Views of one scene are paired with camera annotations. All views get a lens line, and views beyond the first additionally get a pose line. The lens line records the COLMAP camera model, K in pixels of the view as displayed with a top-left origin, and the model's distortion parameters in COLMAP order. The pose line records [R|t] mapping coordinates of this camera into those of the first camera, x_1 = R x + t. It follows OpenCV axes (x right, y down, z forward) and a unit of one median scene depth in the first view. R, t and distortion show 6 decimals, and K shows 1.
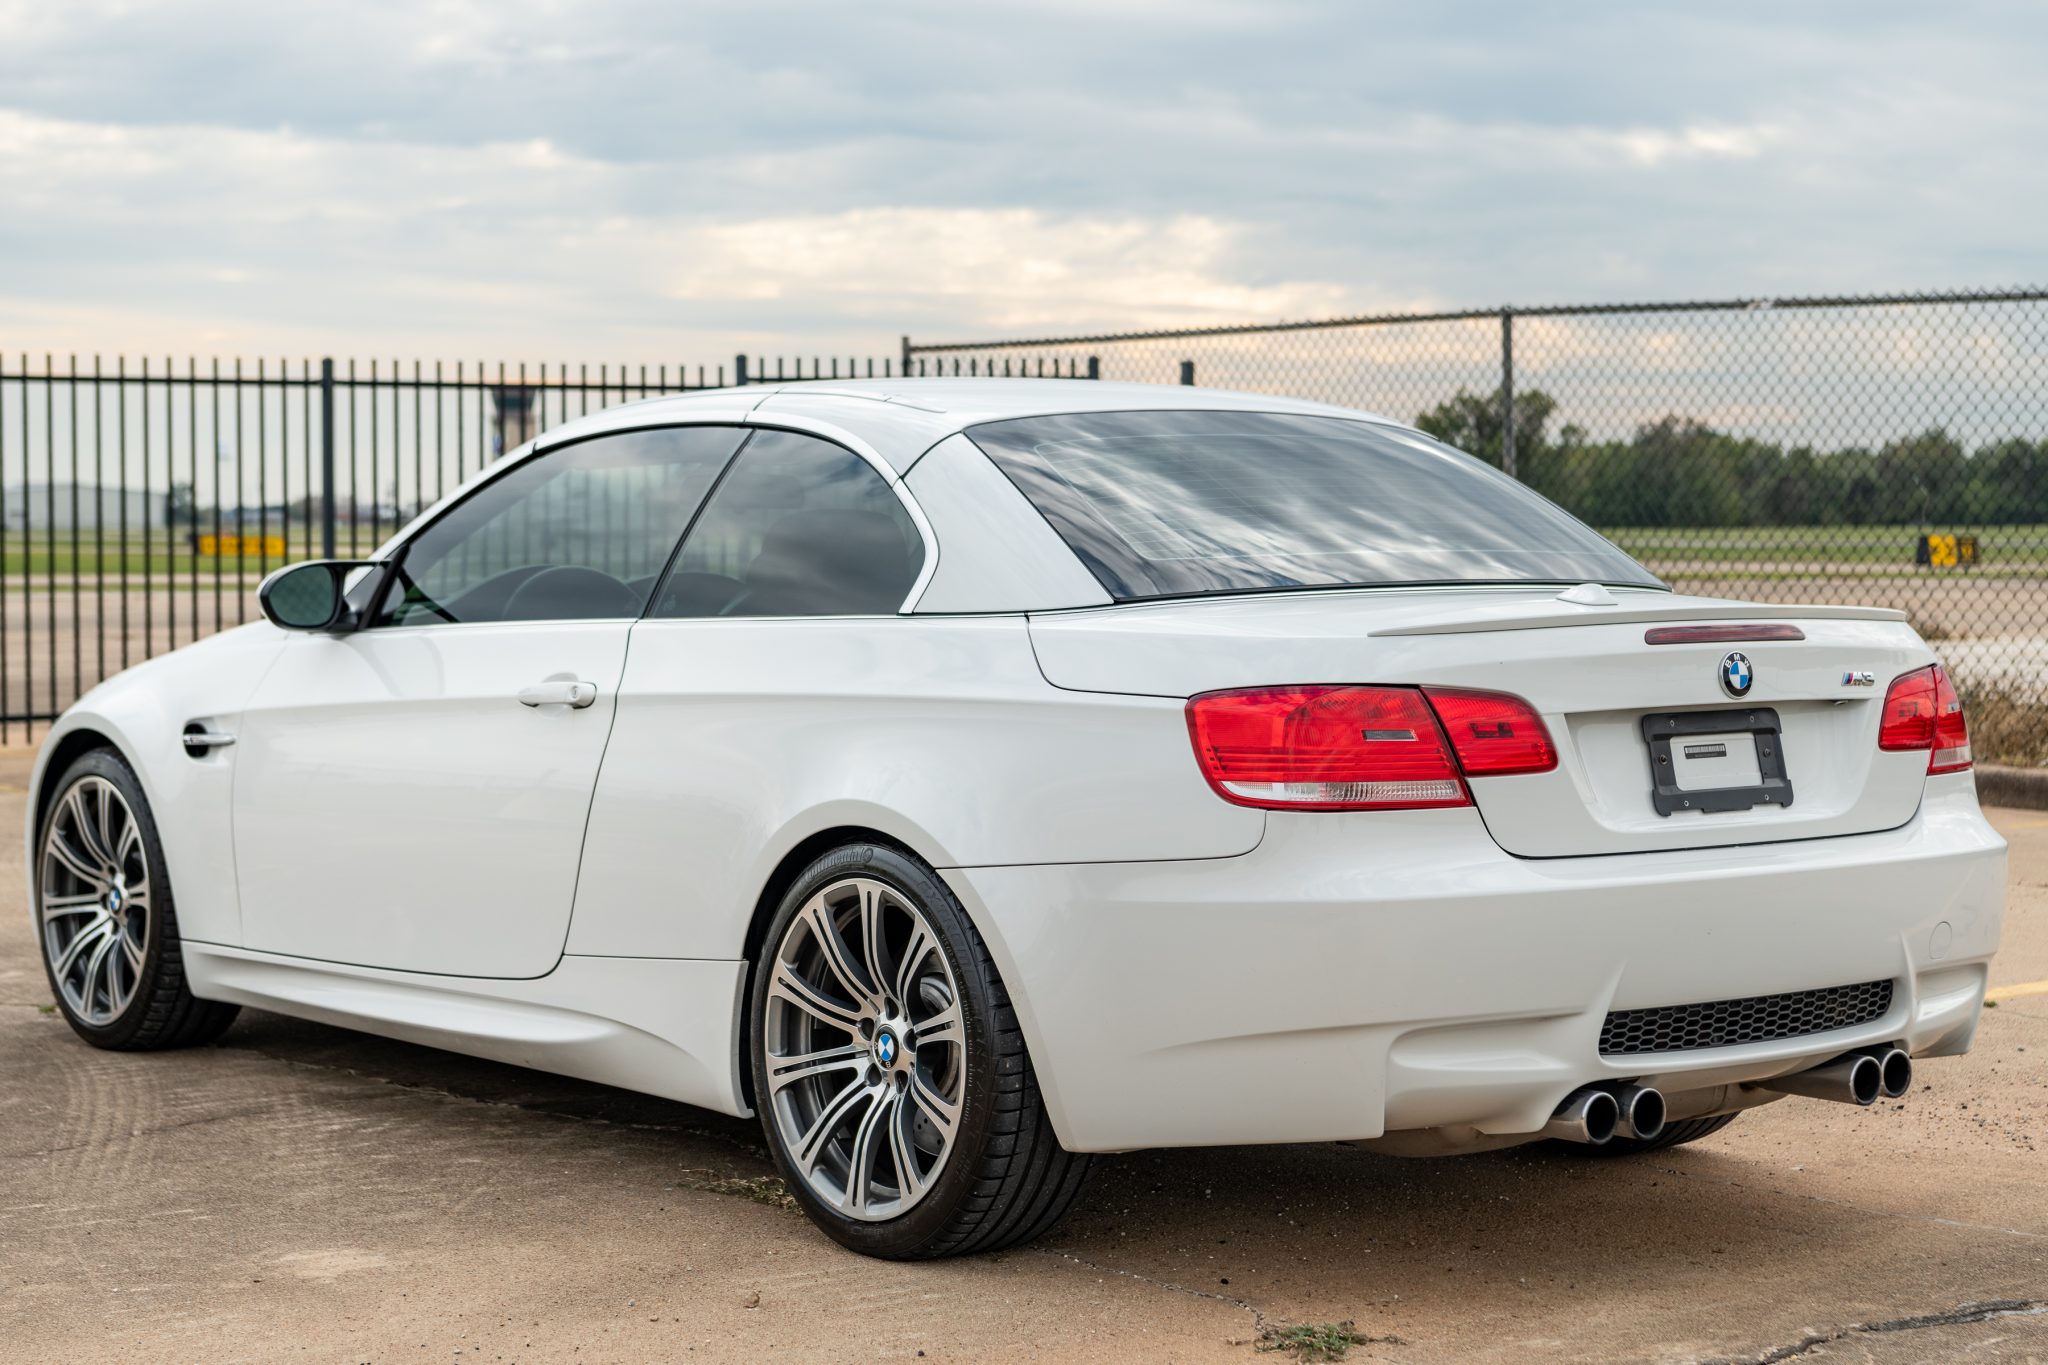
lens RADIAL K [[3923.3, 0, 1023.0], [0, 3923.3, 735.3], [0, 0, 1]] dist [0.012919, 0.077263]
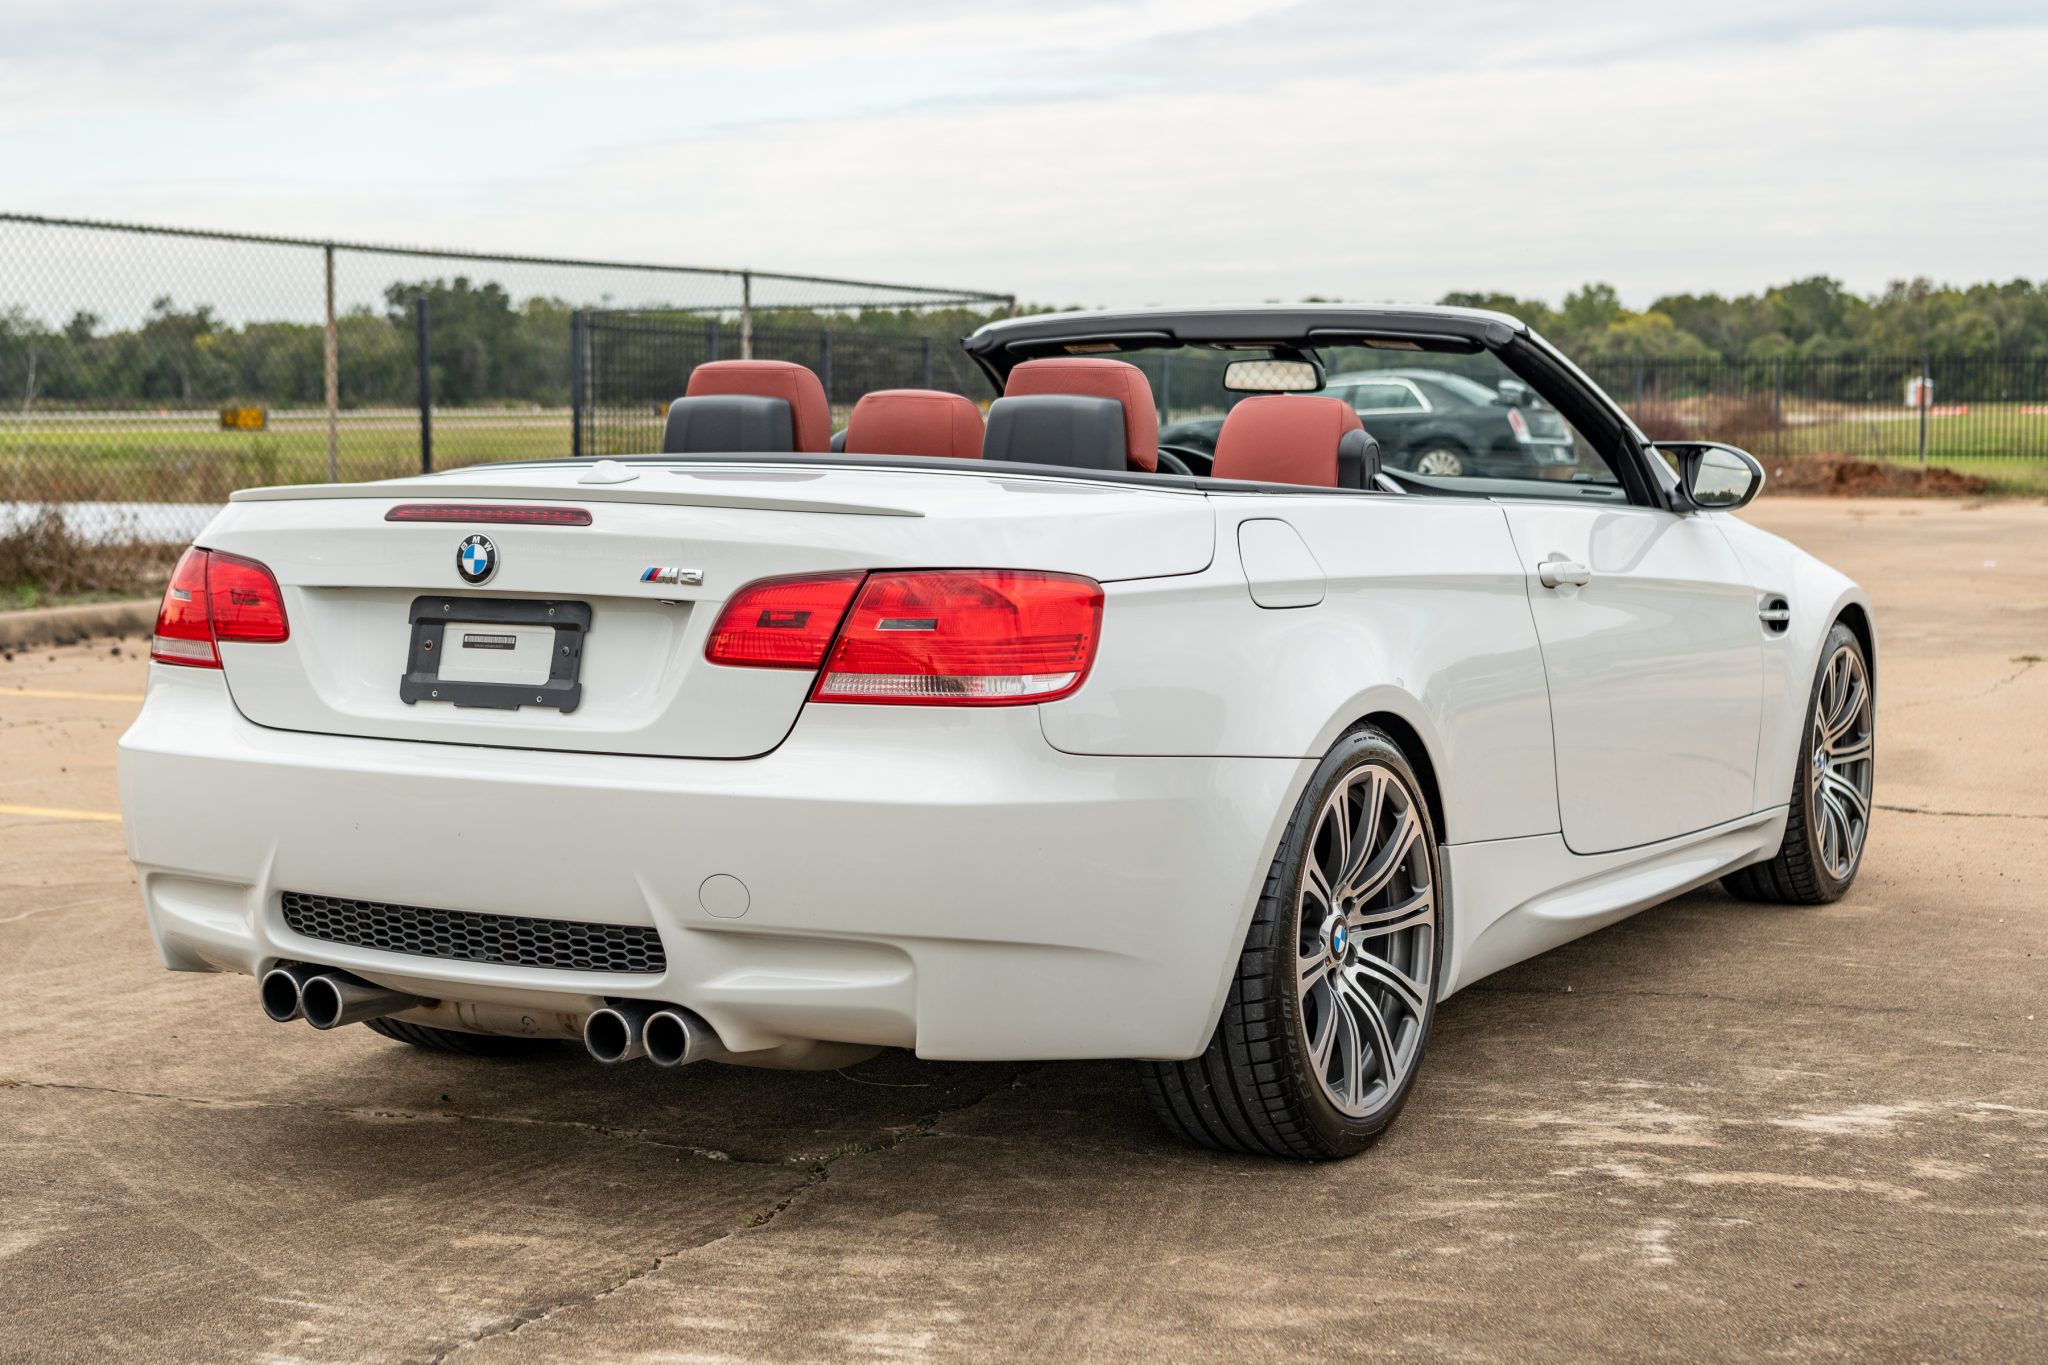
lens RADIAL K [[2897.6, 0, 1025.5], [0, 2897.6, 745.2], [0, 0, 1]] dist [0.019835, -0.009980]
pose [[0.384342, 0.101668, -0.917576, 0.854020], [-0.055201, 0.994670, 0.087088, -0.038153], [0.921539, 0.017179, 0.387906, 0.857544]]
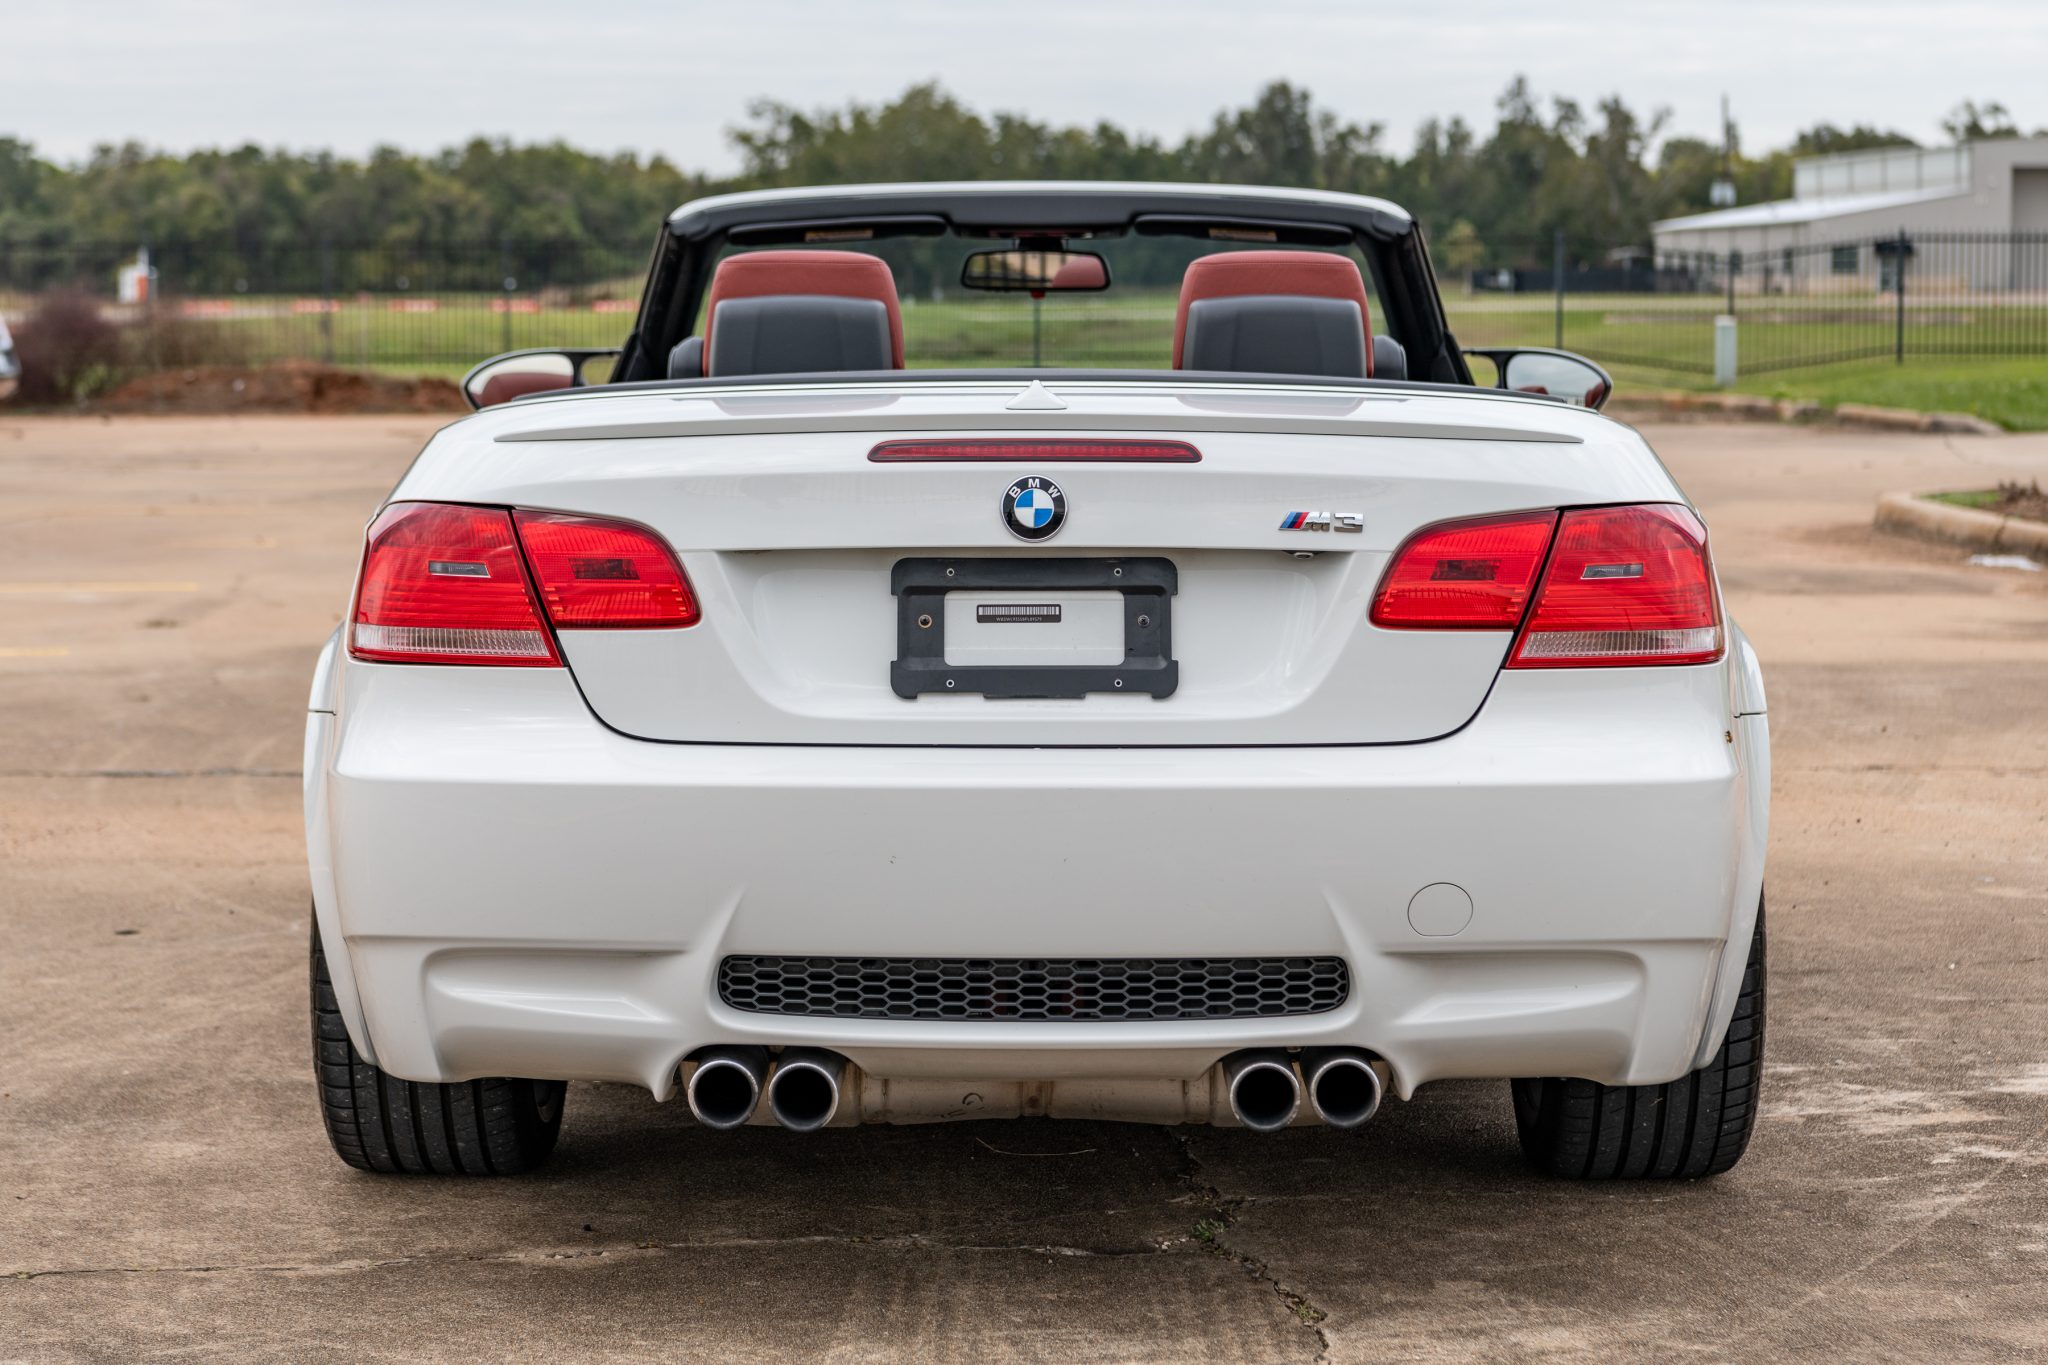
lens RADIAL K [[3716.5, 0, 1018.2], [0, 3716.5, 757.9], [0, 0, 1]] dist [0.009236, 0.132076]
pose [[0.763213, 0.073614, -0.641940, 0.617235], [-0.036394, 0.996809, 0.071038, -0.018043], [0.645121, -0.030854, 0.763457, 0.481179]]
